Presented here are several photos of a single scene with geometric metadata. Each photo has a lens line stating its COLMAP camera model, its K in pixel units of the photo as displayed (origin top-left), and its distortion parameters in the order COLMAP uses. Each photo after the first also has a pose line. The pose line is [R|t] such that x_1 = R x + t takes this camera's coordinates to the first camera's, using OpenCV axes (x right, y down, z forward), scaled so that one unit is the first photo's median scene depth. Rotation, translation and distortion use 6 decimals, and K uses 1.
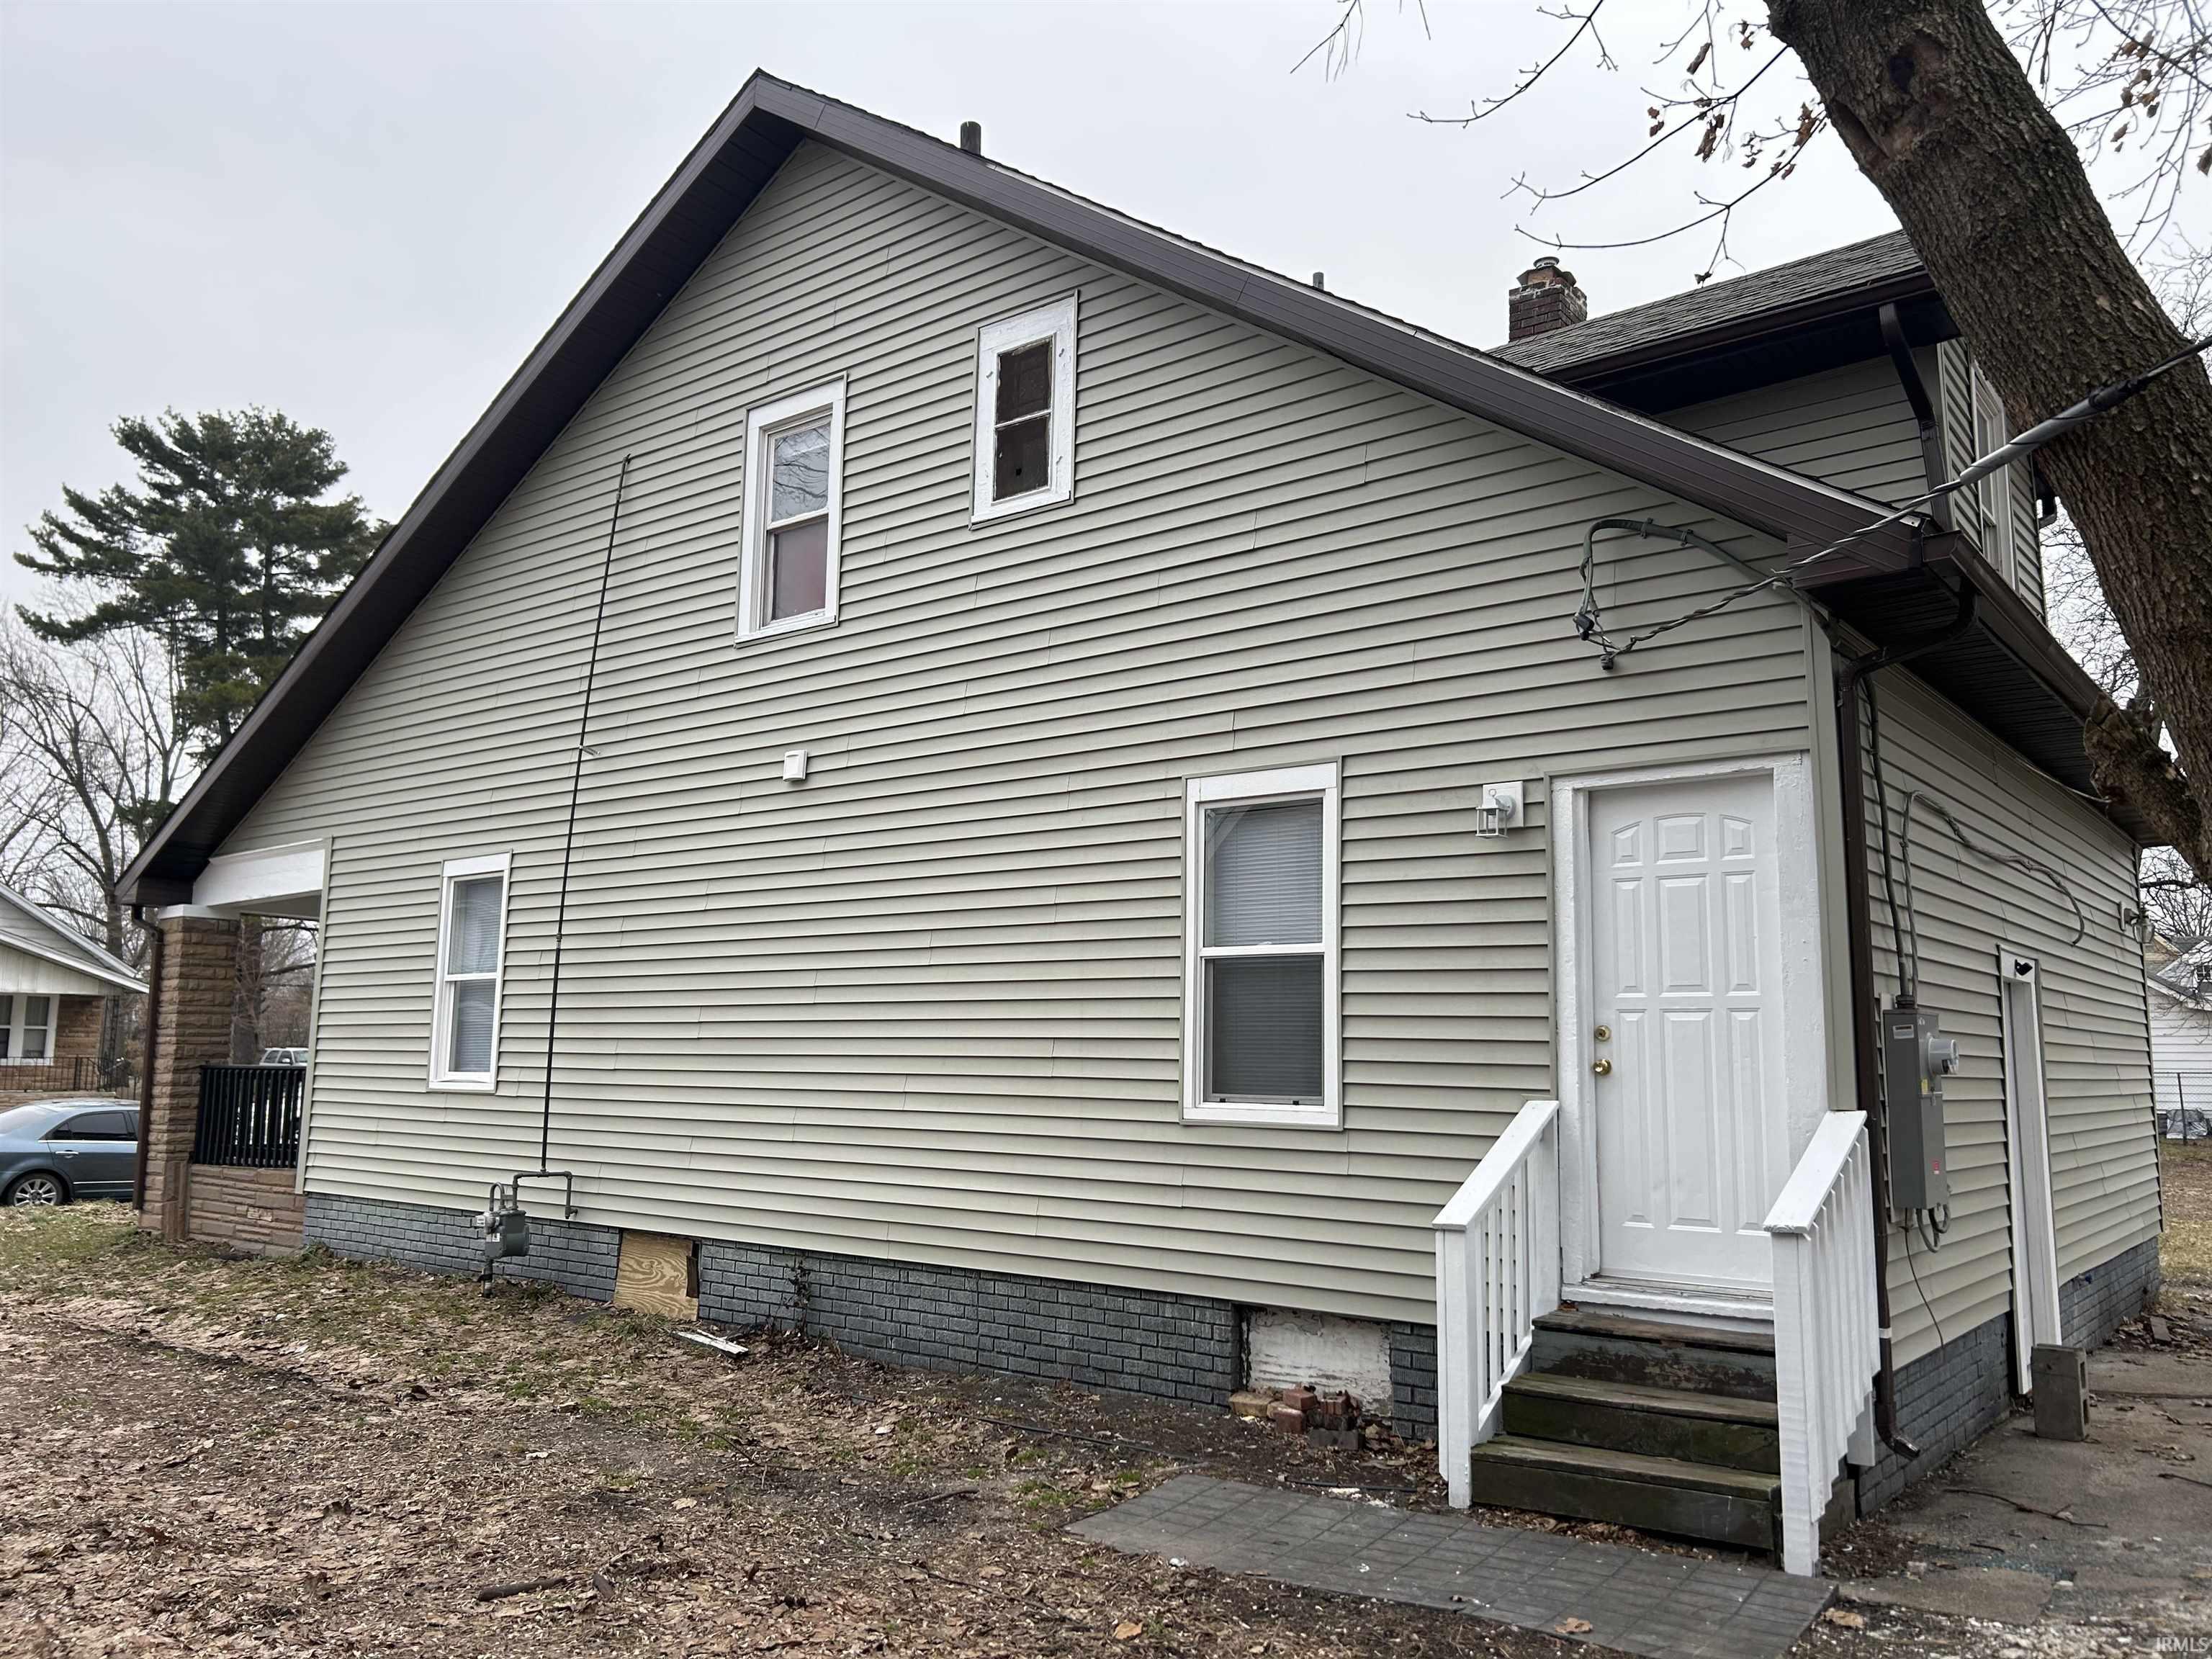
lens RADIAL K [[1656.7, 0, 1106.0], [0, 1656.7, 829.5], [0, 0, 1]] dist [0.063123, -0.002759]
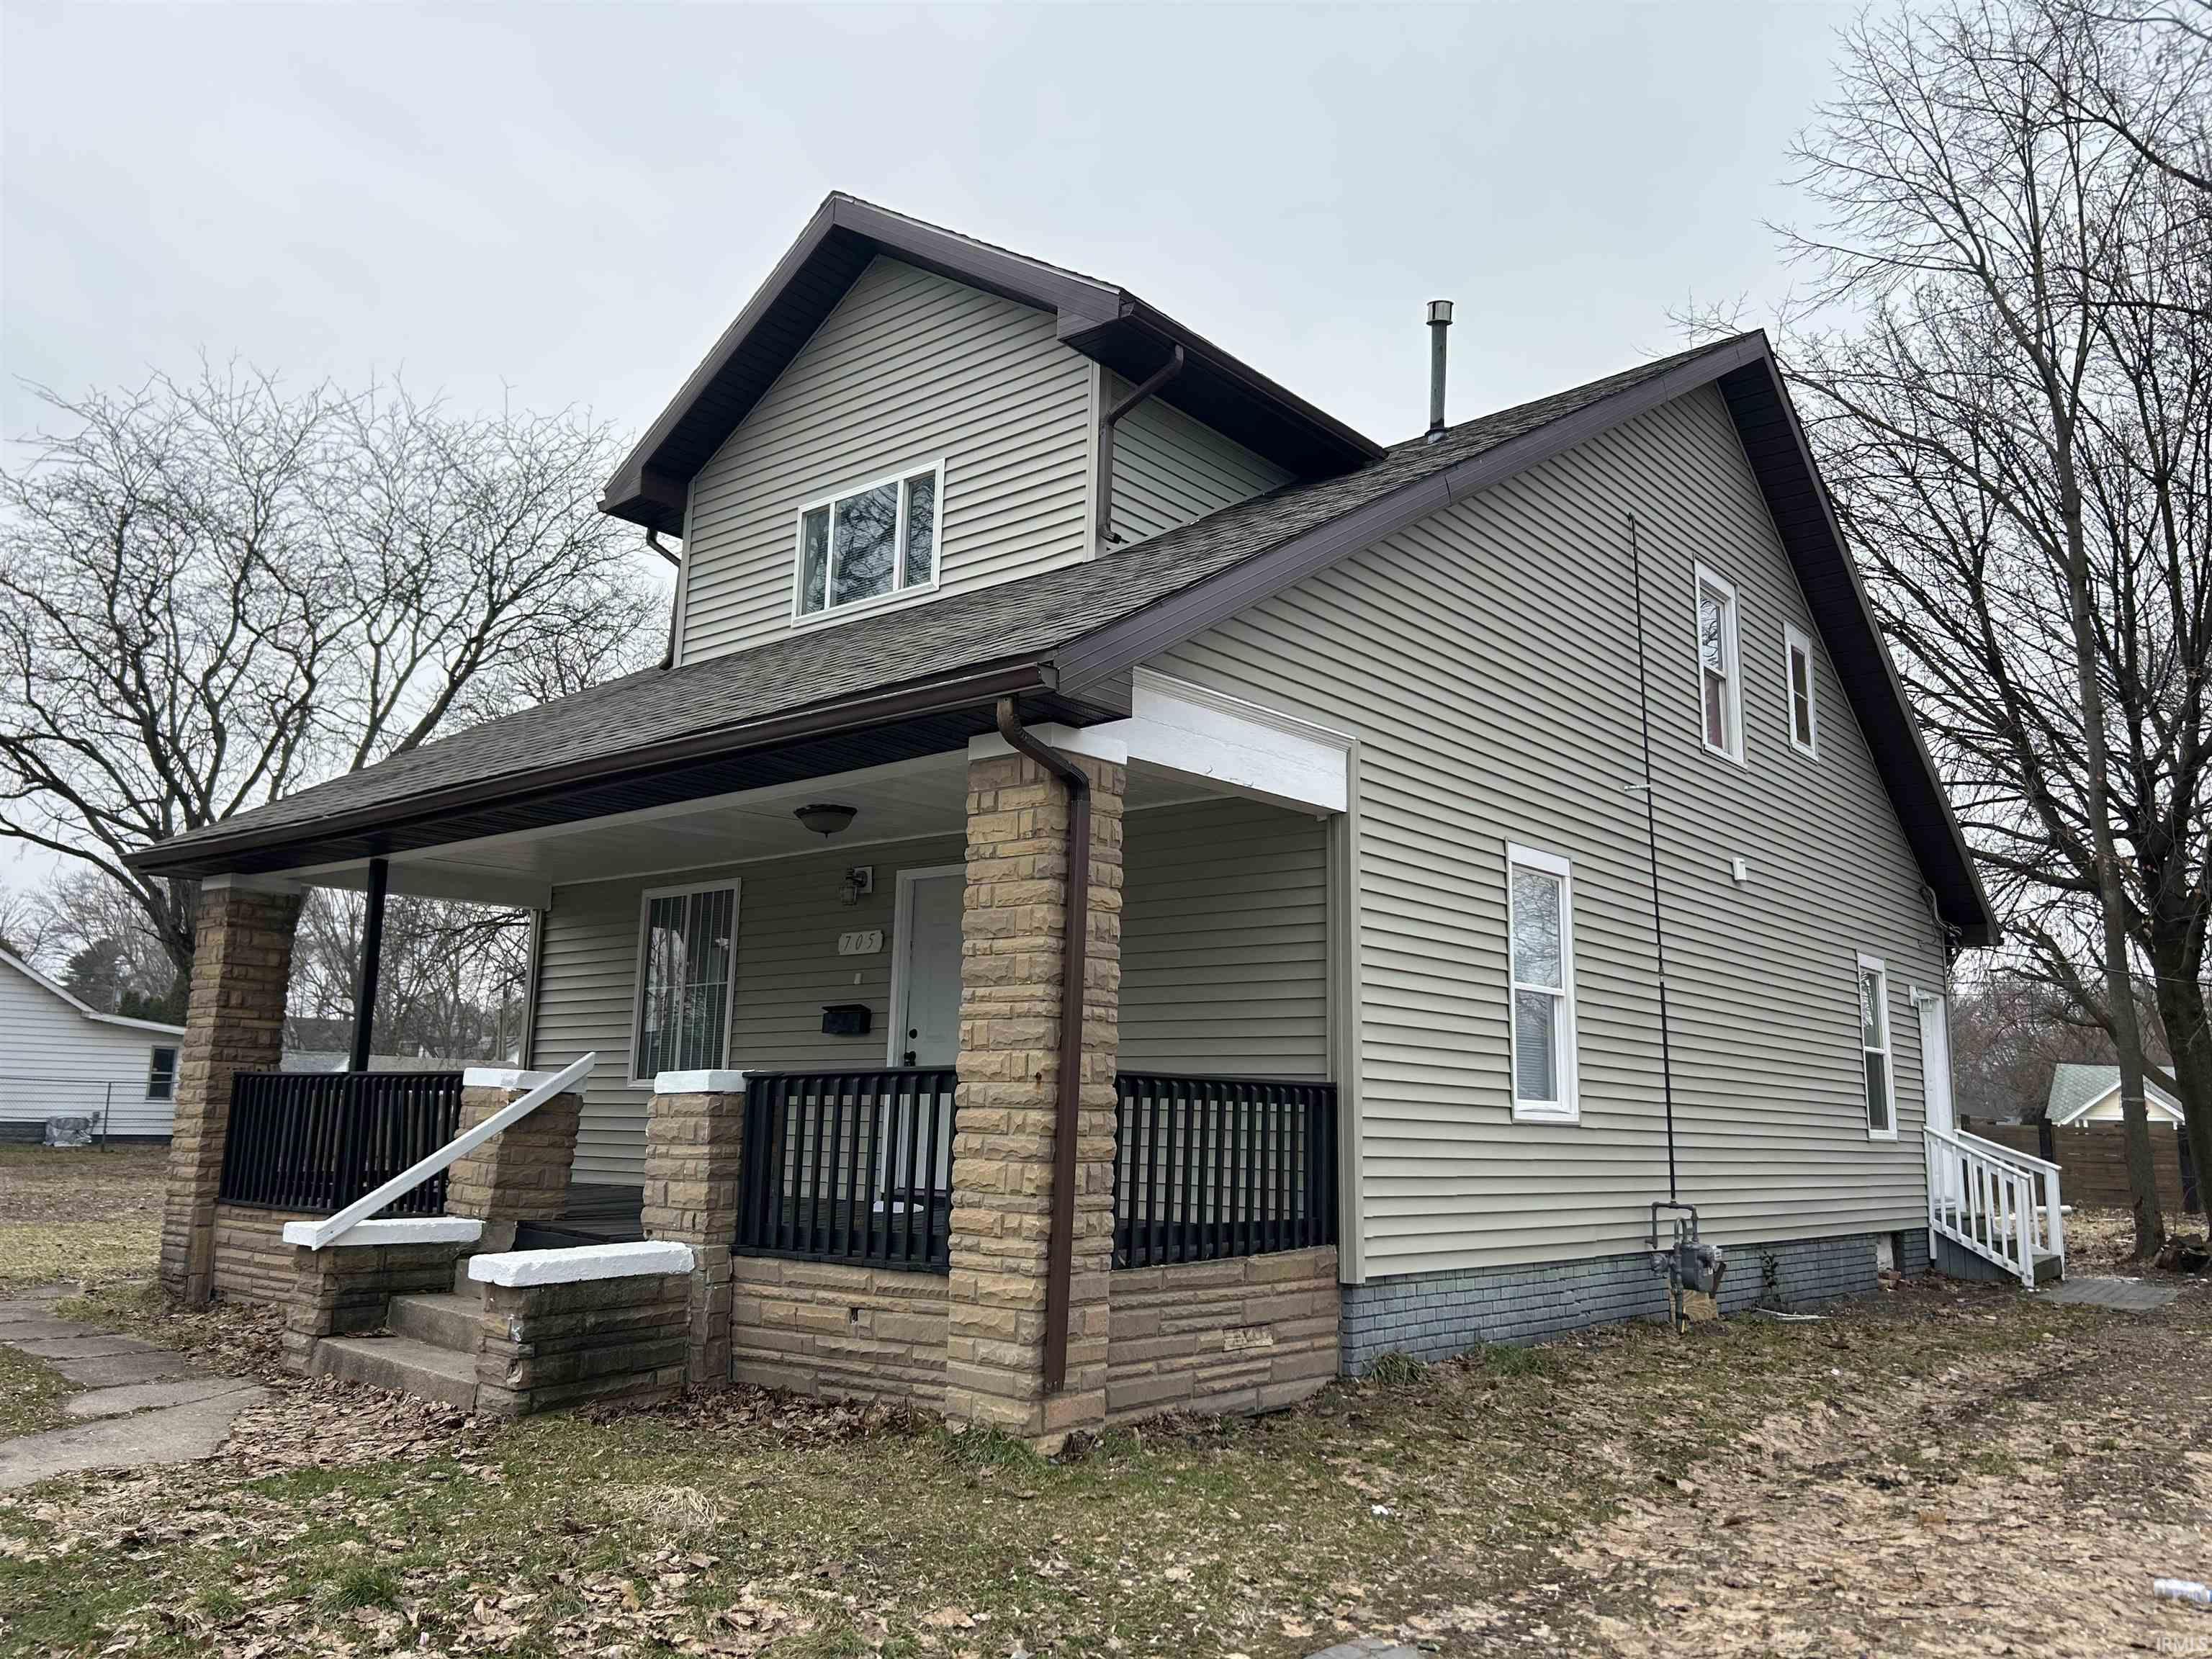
lens RADIAL K [[1629.2, 0, 1092.0], [0, 1629.2, 835.0], [0, 0, 1]] dist [0.096474, -0.123401]
pose [[0.030175, 0.160935, 0.986504, -1.150498], [-0.160369, 0.974947, -0.154144, 0.166029], [-0.986596, -0.153554, 0.055228, 1.115784]]
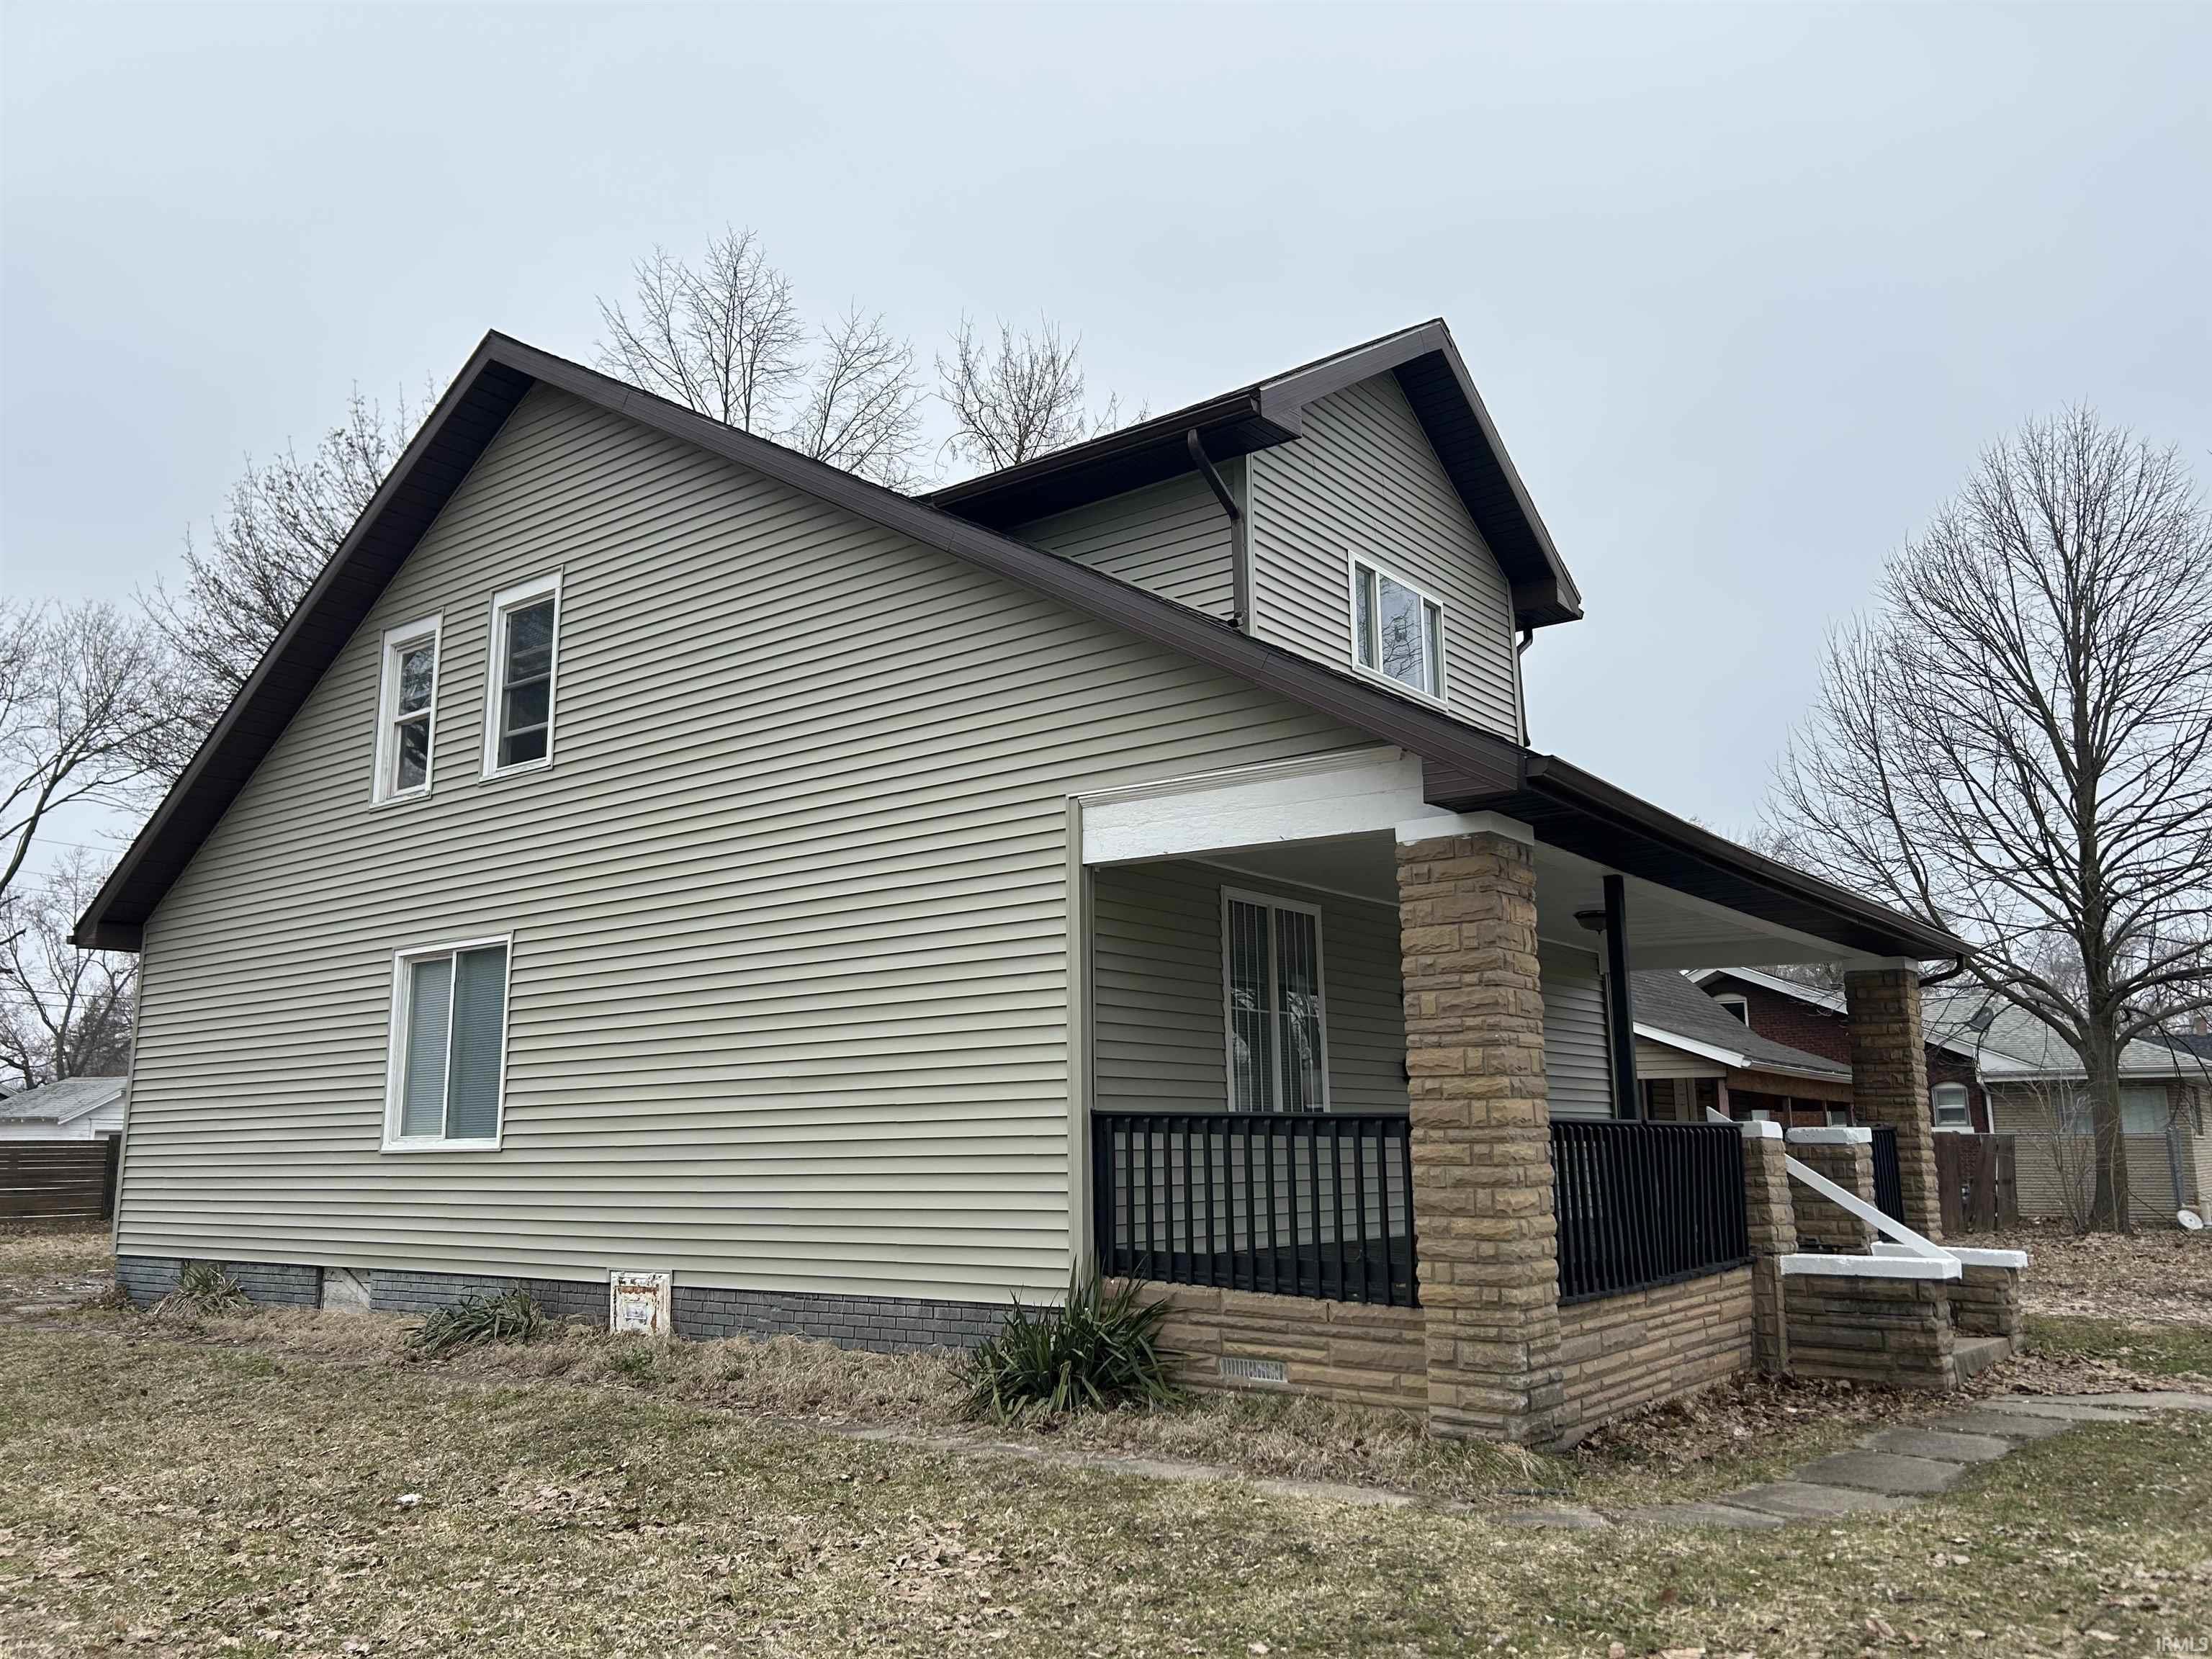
lens RADIAL K [[1656.7, 0, 1106.0], [0, 1656.7, 829.5], [0, 0, 1]] dist [0.063123, -0.002759]
pose [[-0.999852, -0.005723, -0.016239, -0.162004], [-0.000183, 0.946632, -0.322315, 0.316874], [0.017217, -0.322264, -0.946493, 2.153471]]
